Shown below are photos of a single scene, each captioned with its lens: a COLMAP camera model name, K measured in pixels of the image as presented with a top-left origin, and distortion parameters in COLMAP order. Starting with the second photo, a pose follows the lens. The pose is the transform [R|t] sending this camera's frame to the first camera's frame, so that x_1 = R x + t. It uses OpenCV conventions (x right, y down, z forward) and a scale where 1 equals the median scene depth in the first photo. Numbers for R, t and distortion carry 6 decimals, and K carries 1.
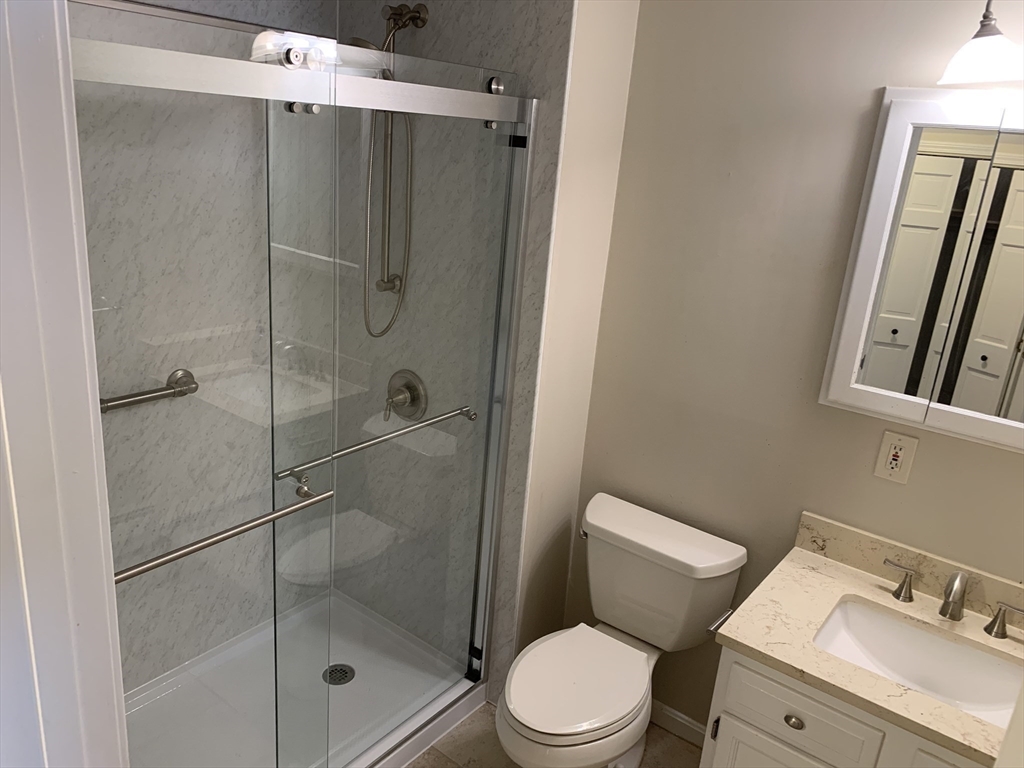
lens RADIAL K [[776.0, 0, 507.0], [0, 776.0, 390.6], [0, 0, 1]] dist [0.052767, -0.071444]
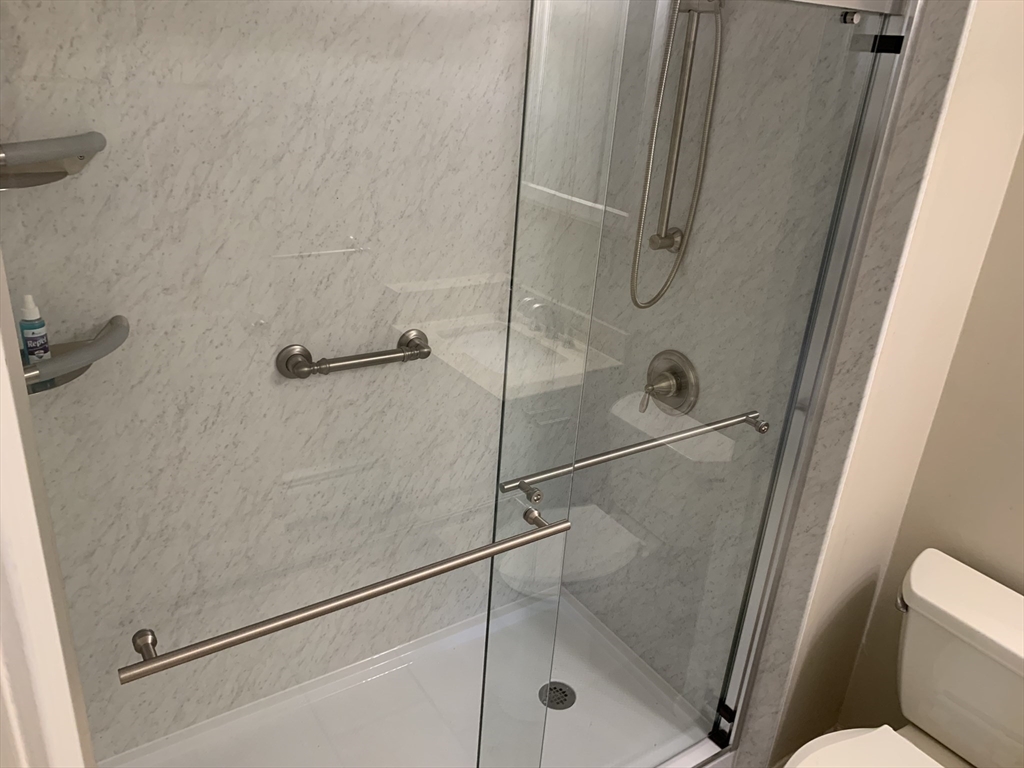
lens RADIAL K [[776.0, 0, 504.5], [0, 776.0, 383.2], [0, 0, 1]] dist [0.052767, -0.071444]
pose [[0.946301, 0.112150, -0.303212, -0.054981], [-0.093606, 0.992776, 0.075064, -0.040022], [0.309440, -0.042650, 0.949962, 0.208592]]
